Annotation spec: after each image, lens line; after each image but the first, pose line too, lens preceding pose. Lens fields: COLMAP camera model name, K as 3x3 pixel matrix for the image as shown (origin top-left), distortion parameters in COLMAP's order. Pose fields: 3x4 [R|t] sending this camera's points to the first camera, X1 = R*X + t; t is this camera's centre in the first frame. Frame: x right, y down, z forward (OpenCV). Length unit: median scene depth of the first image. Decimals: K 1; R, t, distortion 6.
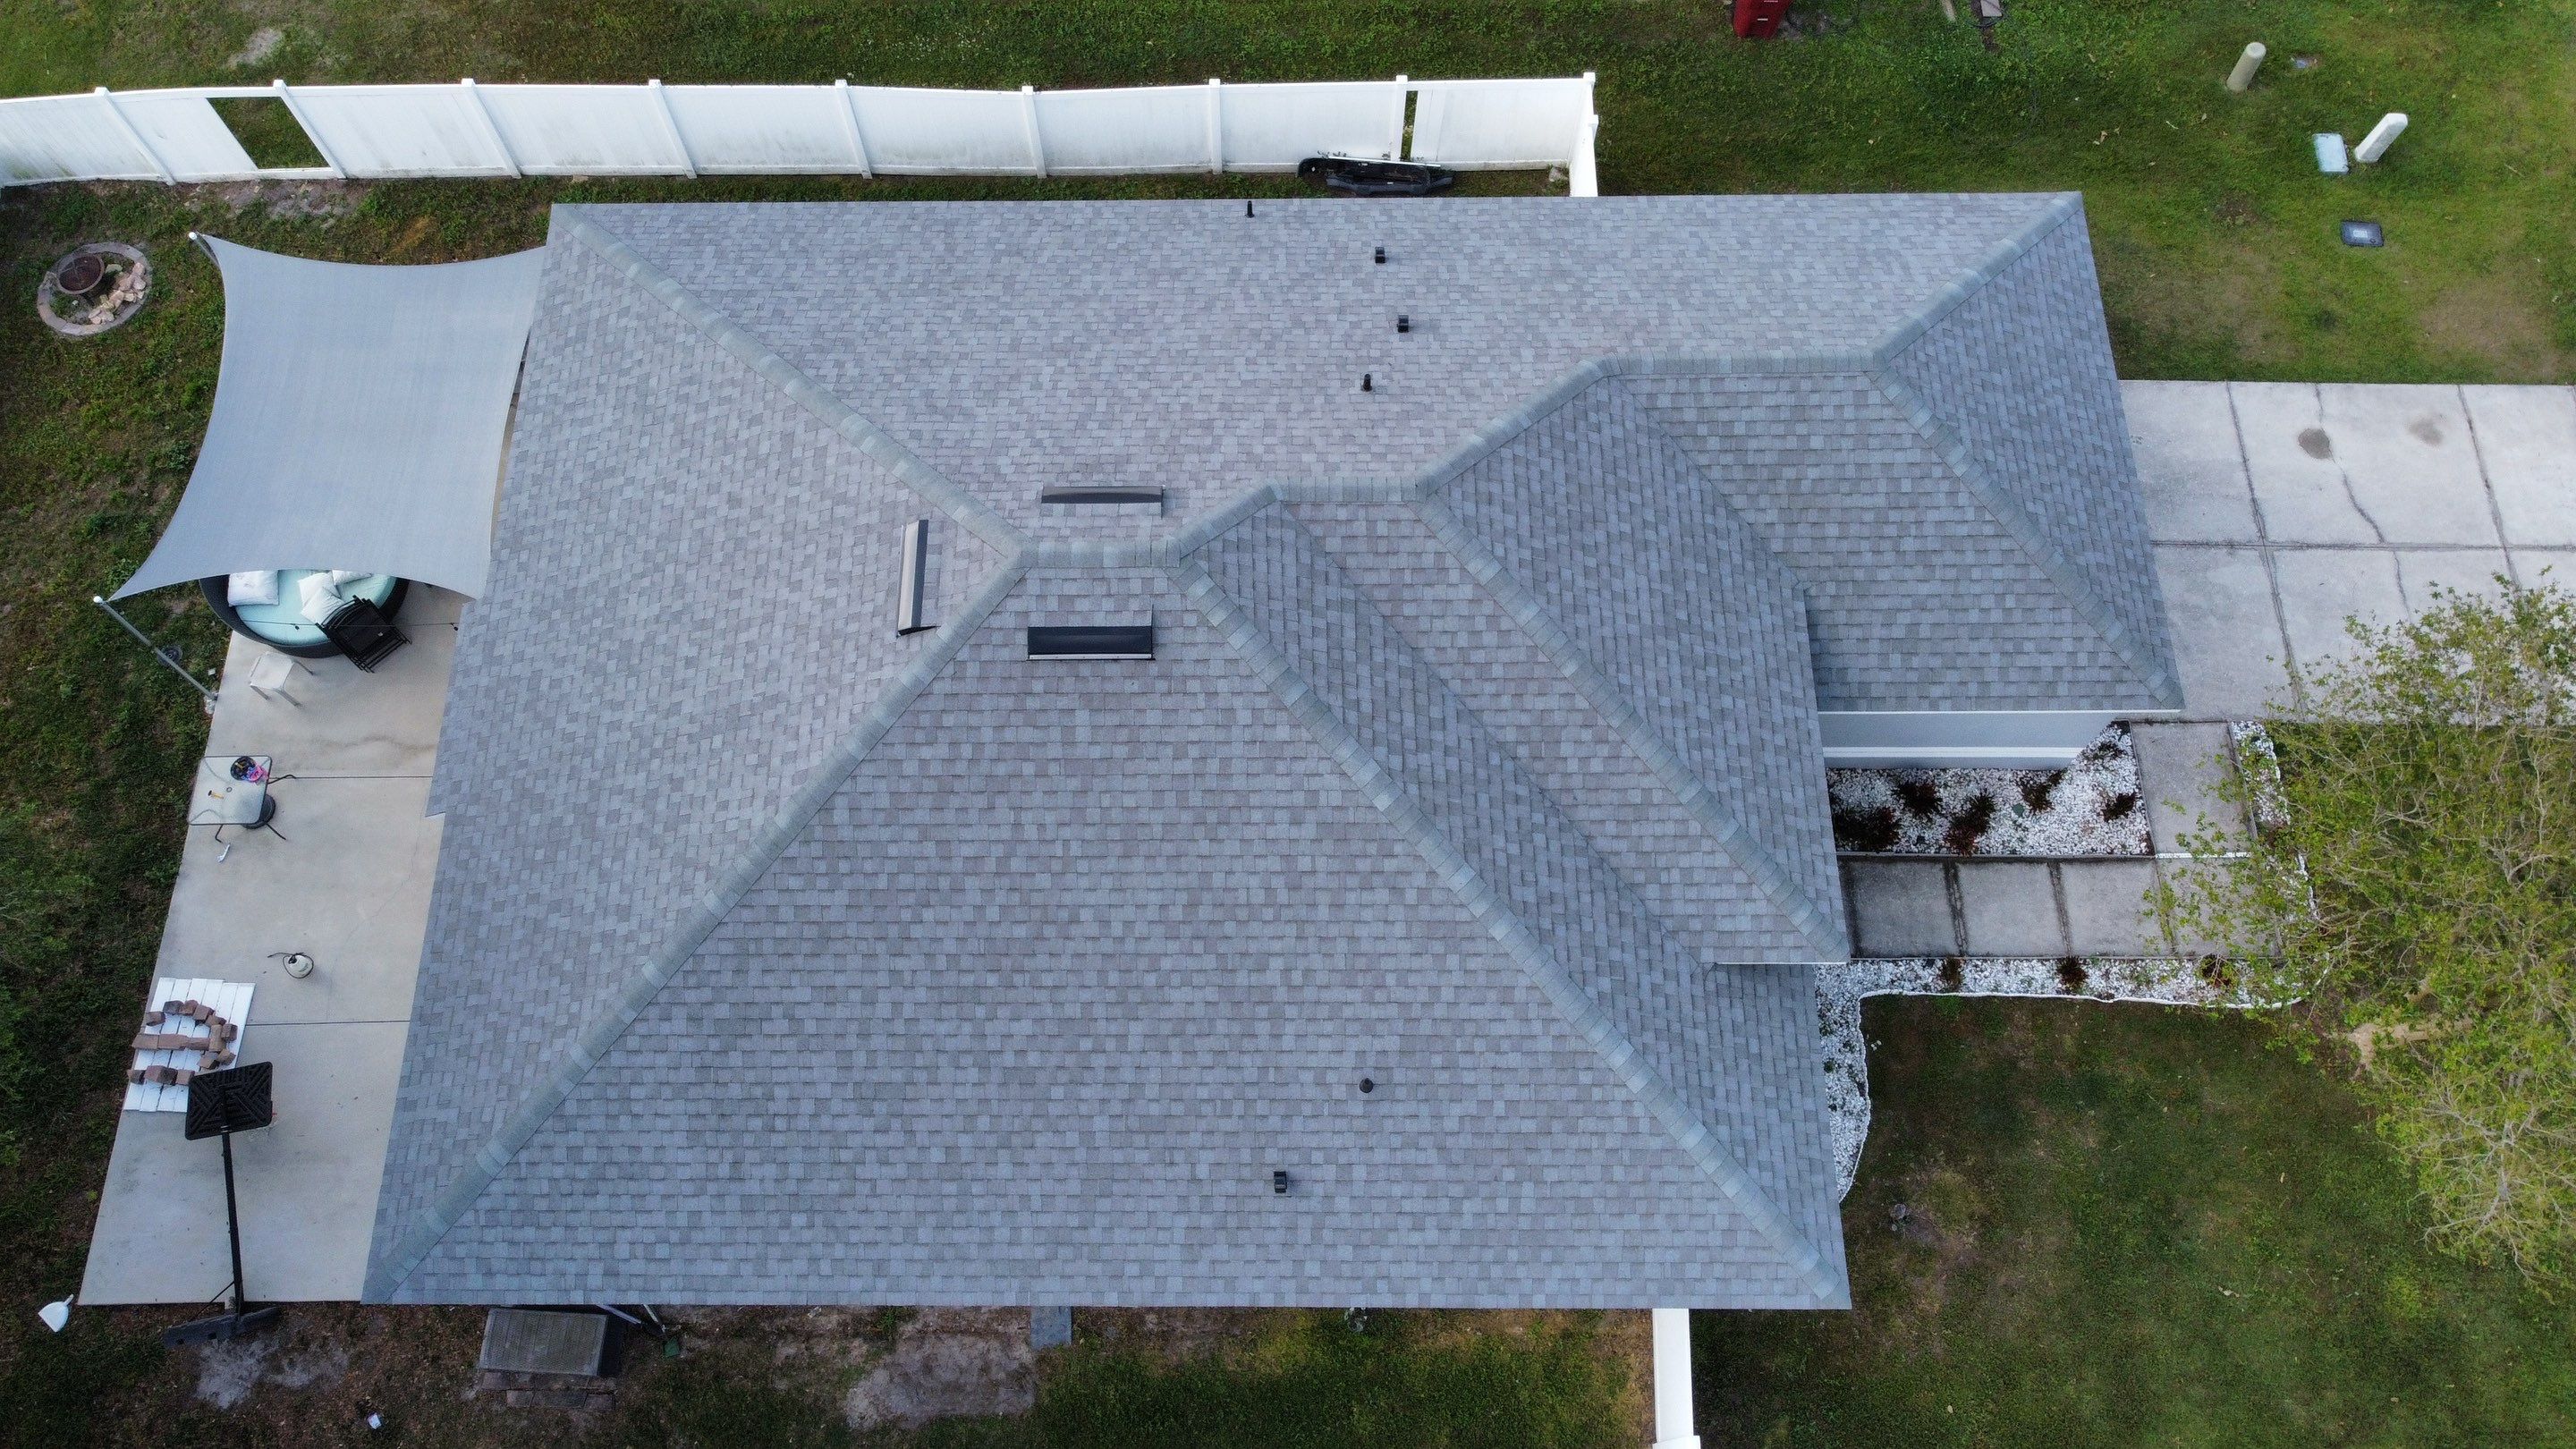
lens RADIAL K [[1941.9, 0, 1258.1], [0, 1941.9, 698.8], [0, 0, 1]] dist [0.007791, -0.013019]
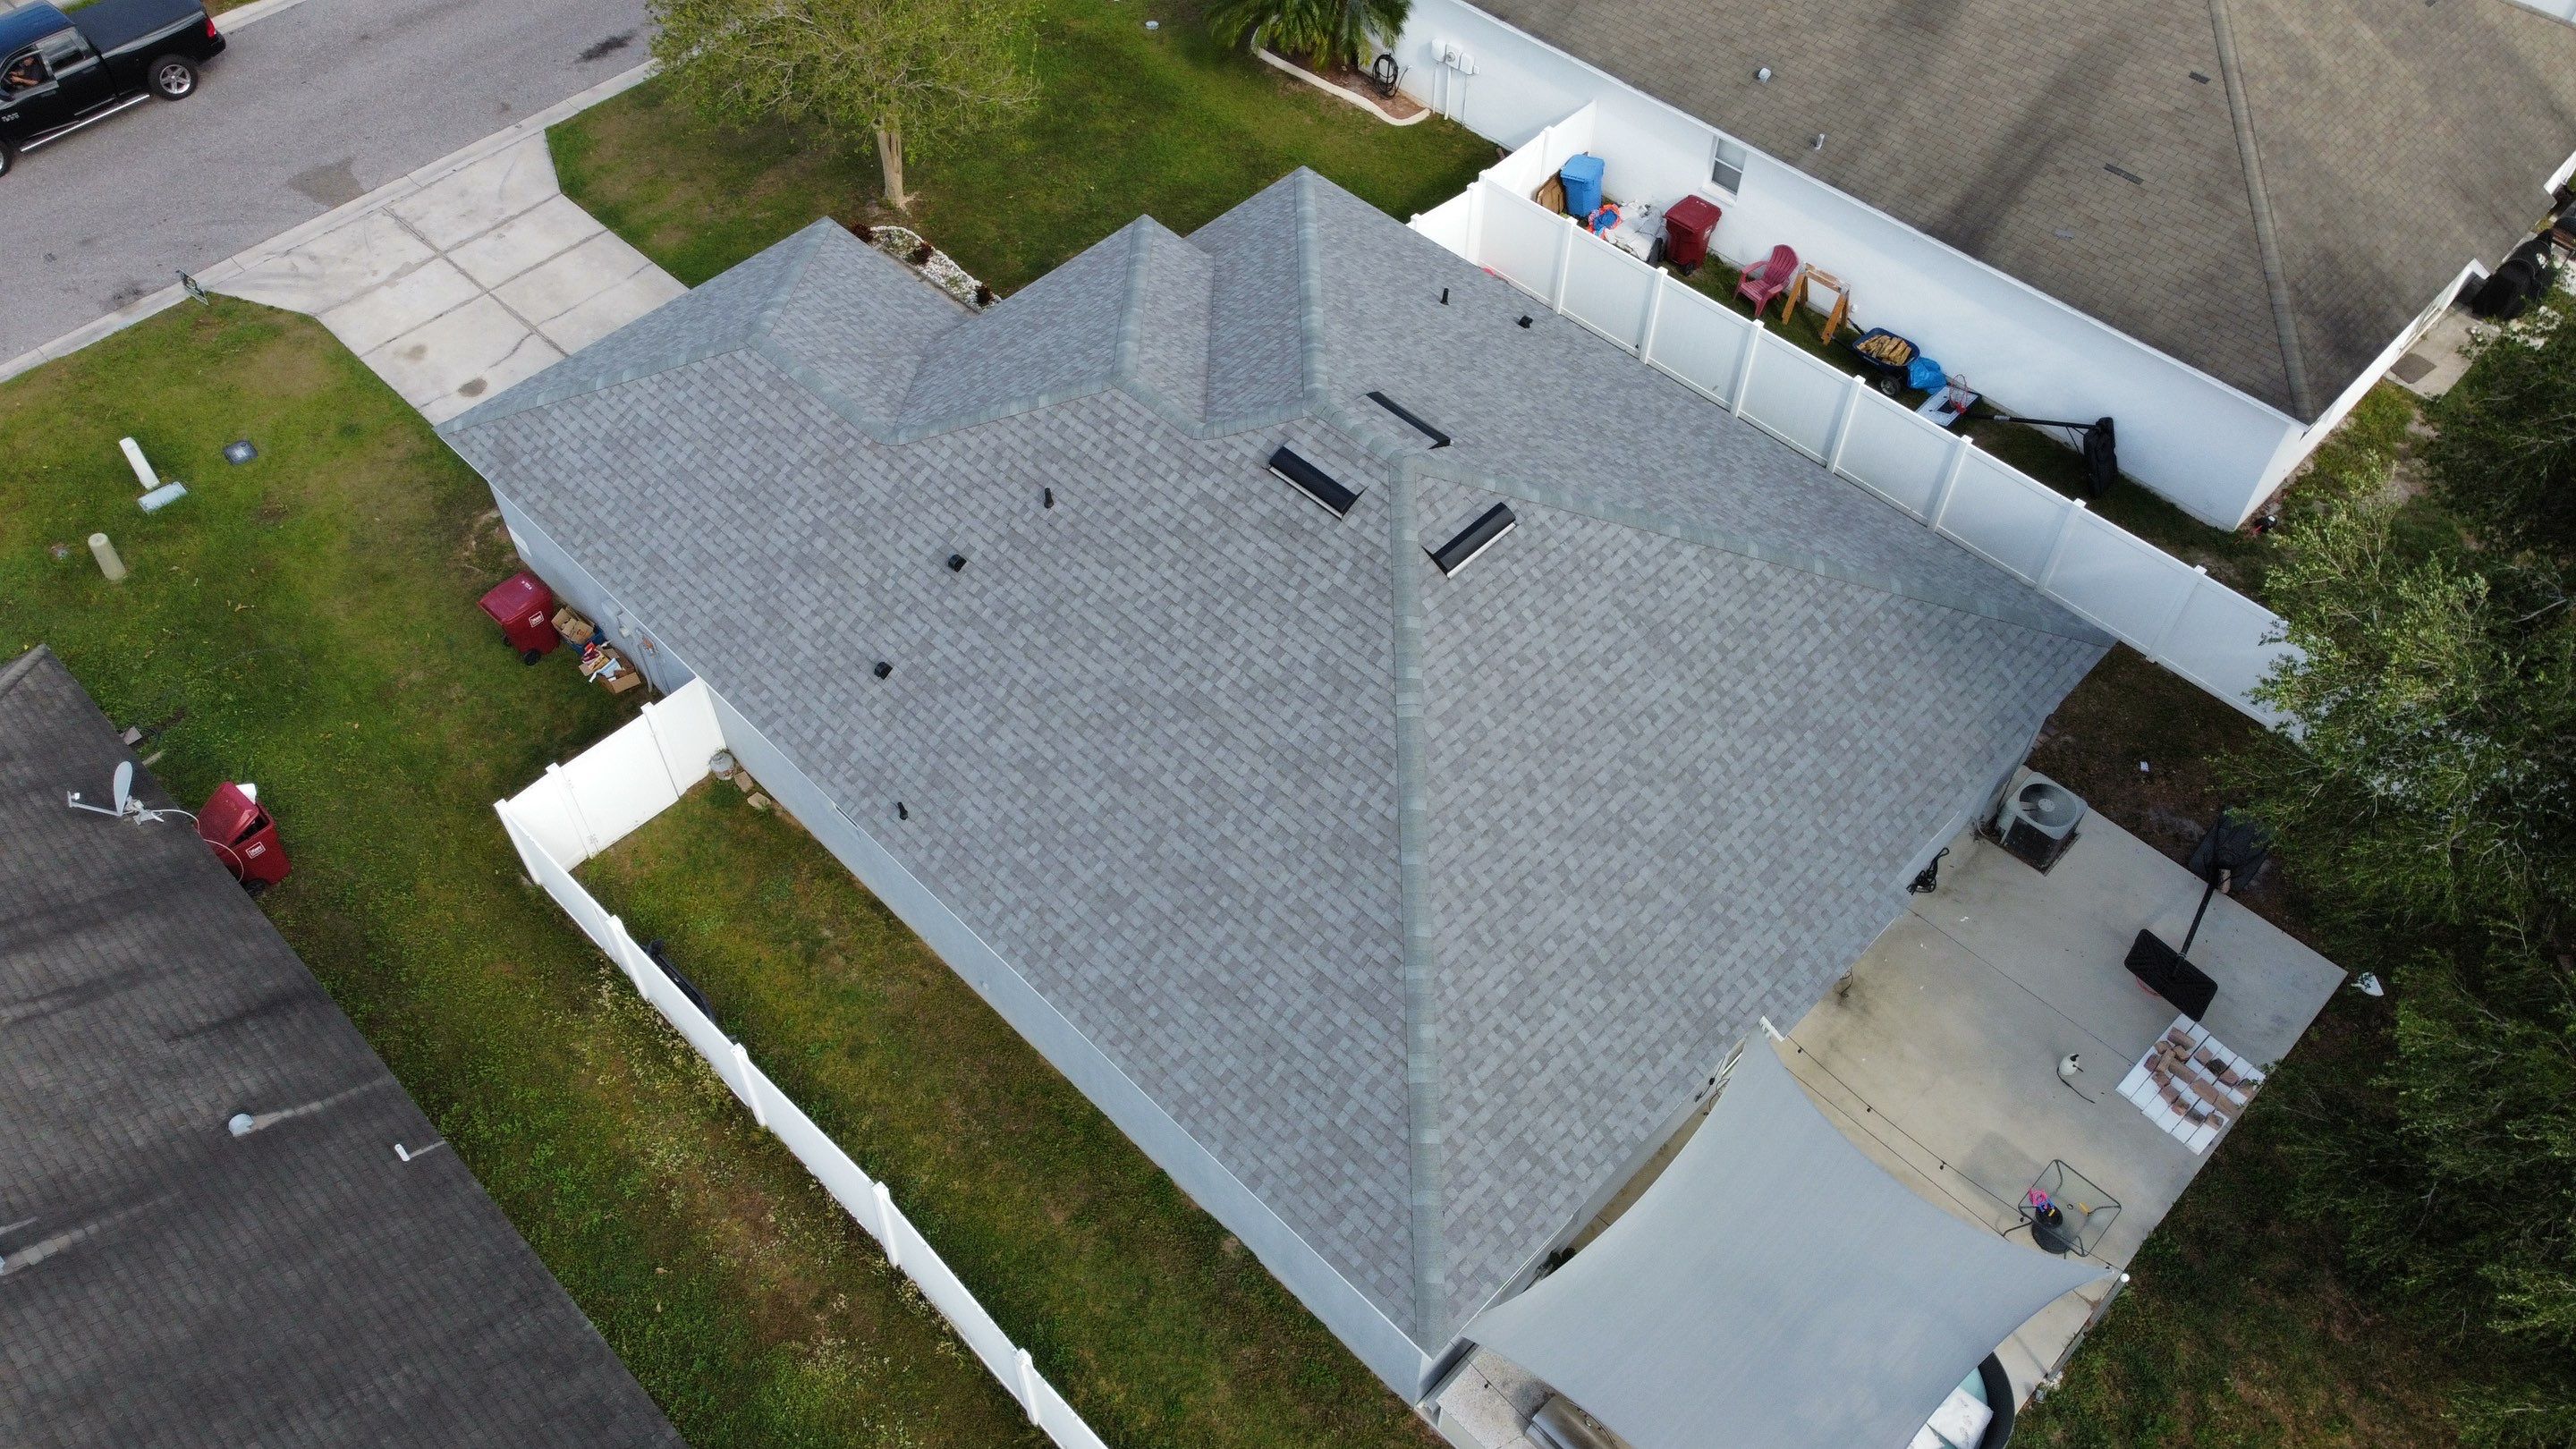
lens RADIAL K [[1941.9, 0, 1251.3], [0, 1941.9, 697.1], [0, 0, 1]] dist [0.007791, -0.013019]
pose [[-0.706317, -0.533869, 0.464865, -0.599465], [0.656266, -0.247640, 0.712734, -0.893258], [-0.265388, 0.808491, 0.525273, 0.442914]]
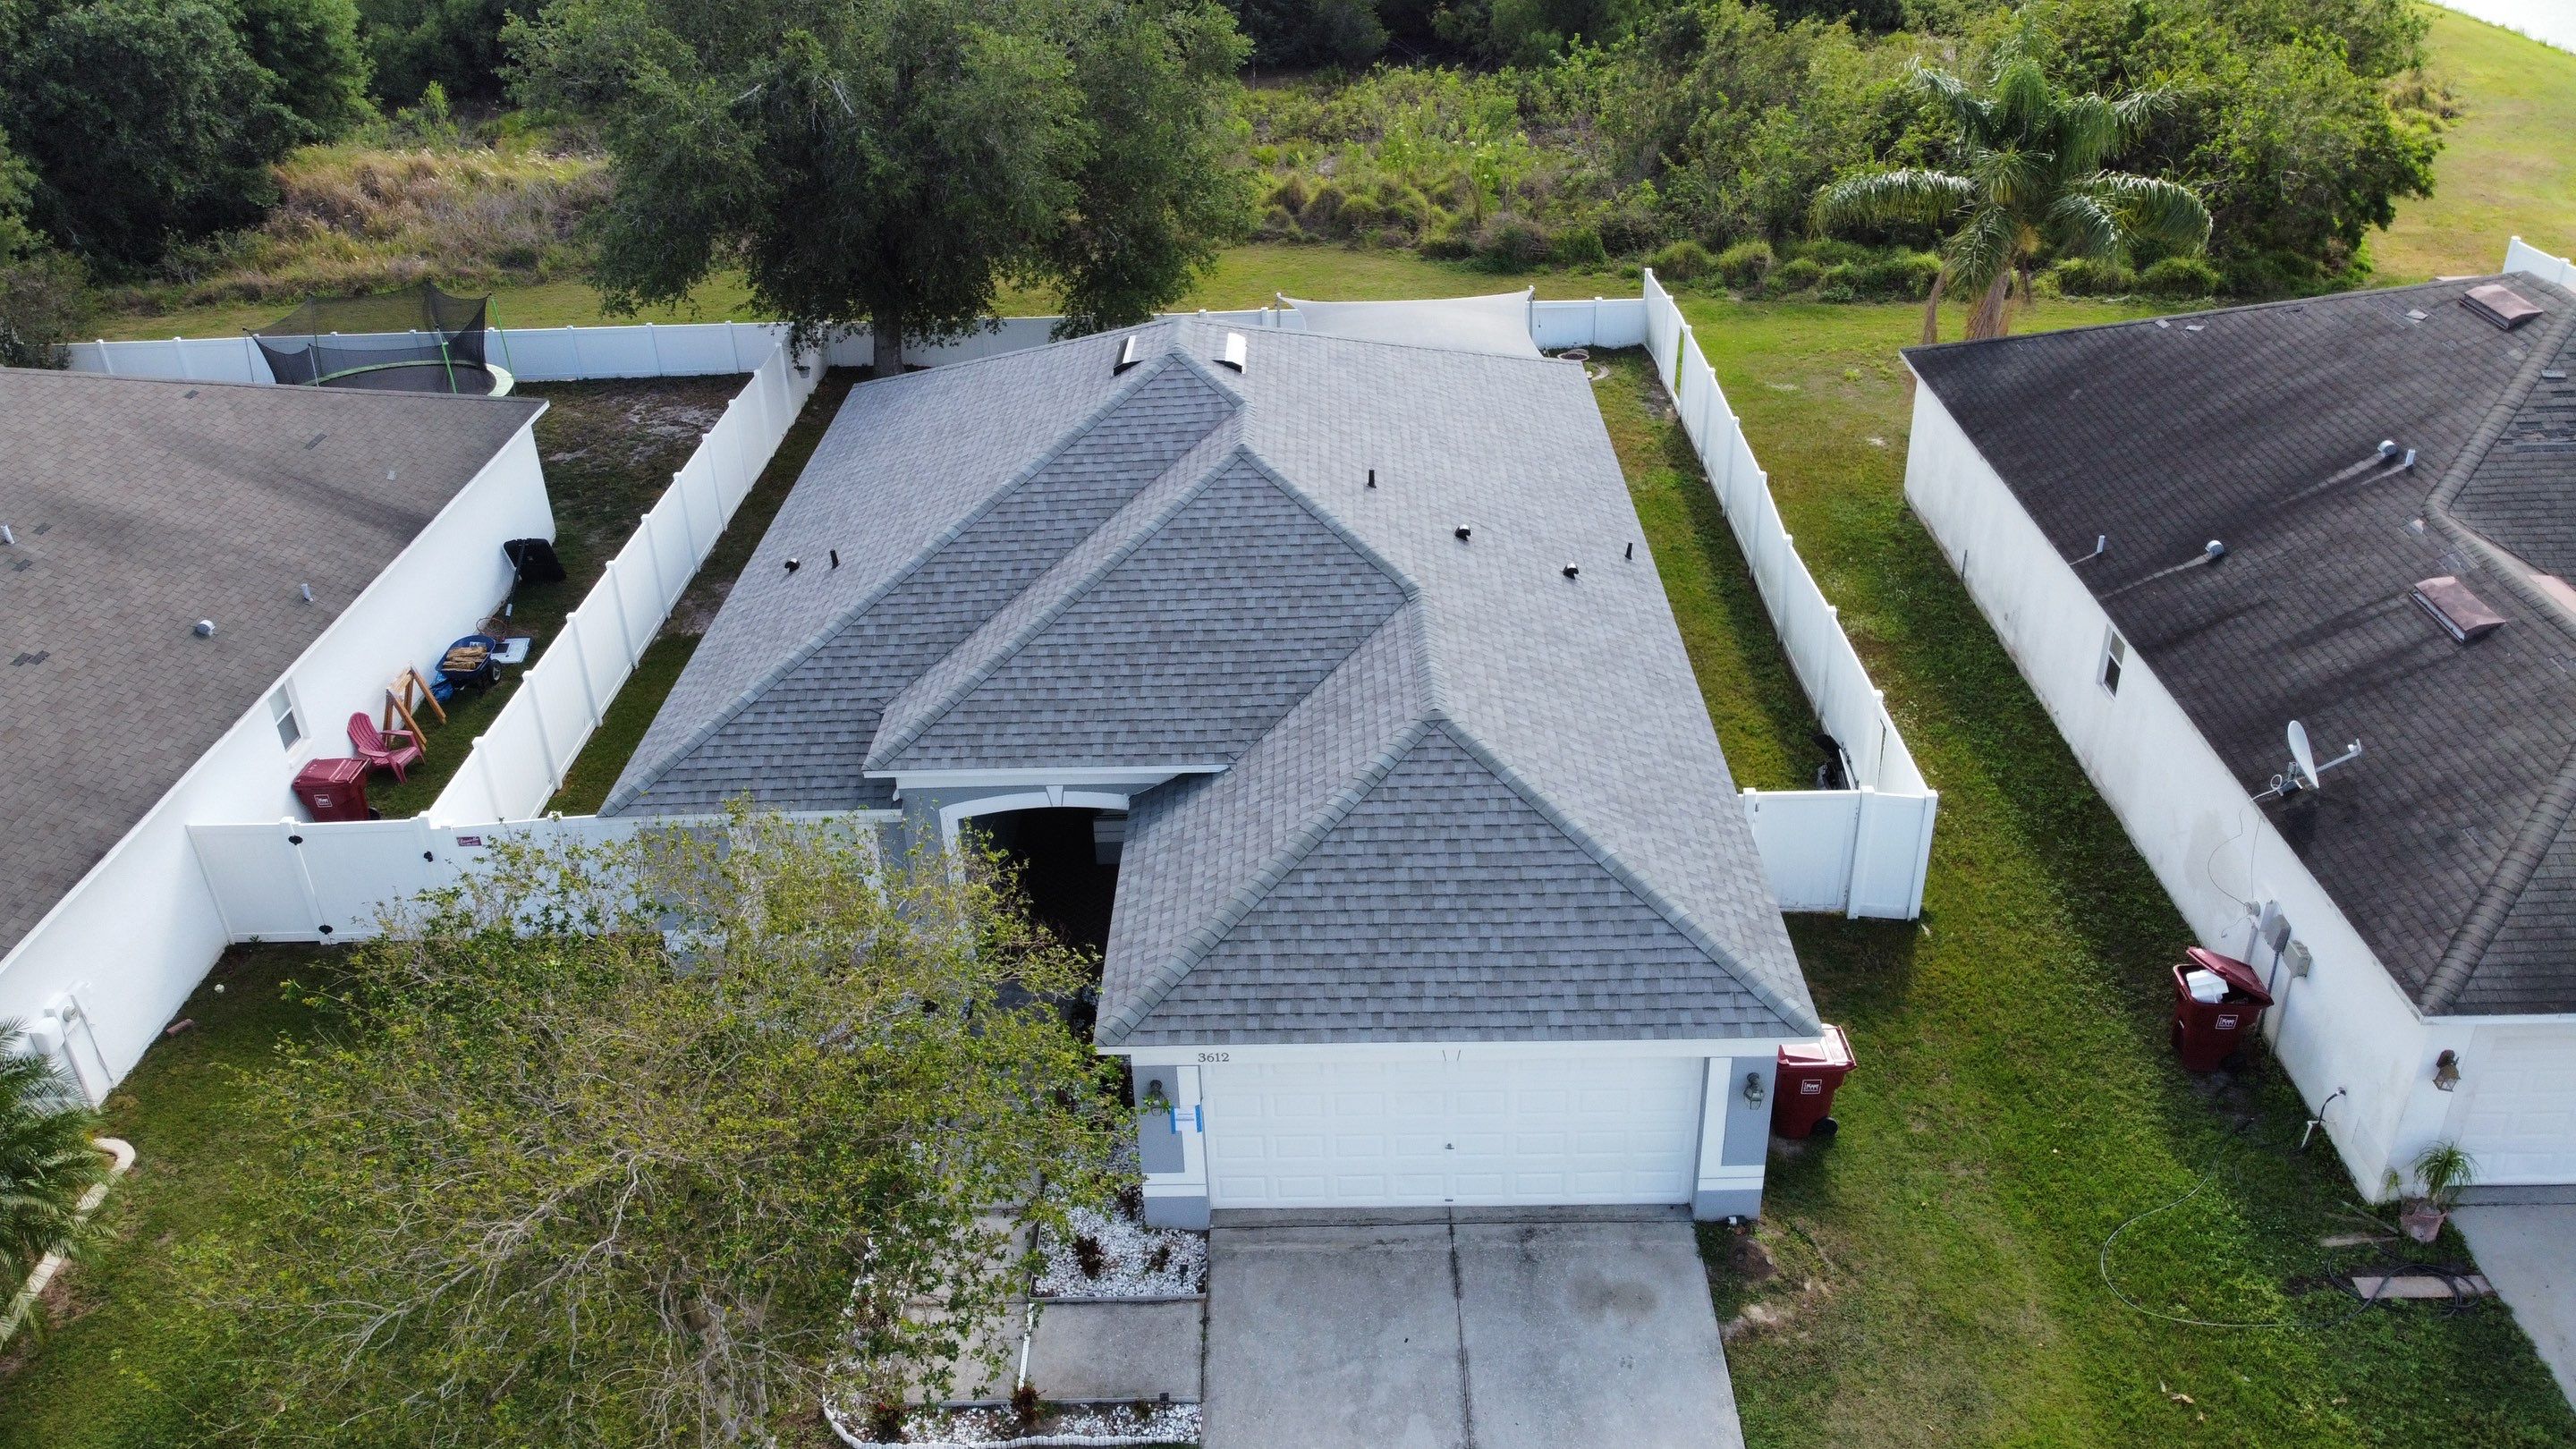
lens RADIAL K [[1941.9, 0, 1263.1], [0, 1941.9, 710.0], [0, 0, 1]] dist [0.007791, -0.013019]
pose [[-0.021404, 0.502484, -0.864322, 1.142219], [-0.902232, 0.362743, 0.233228, -0.319524], [0.430720, 0.784810, 0.445593, 0.517812]]
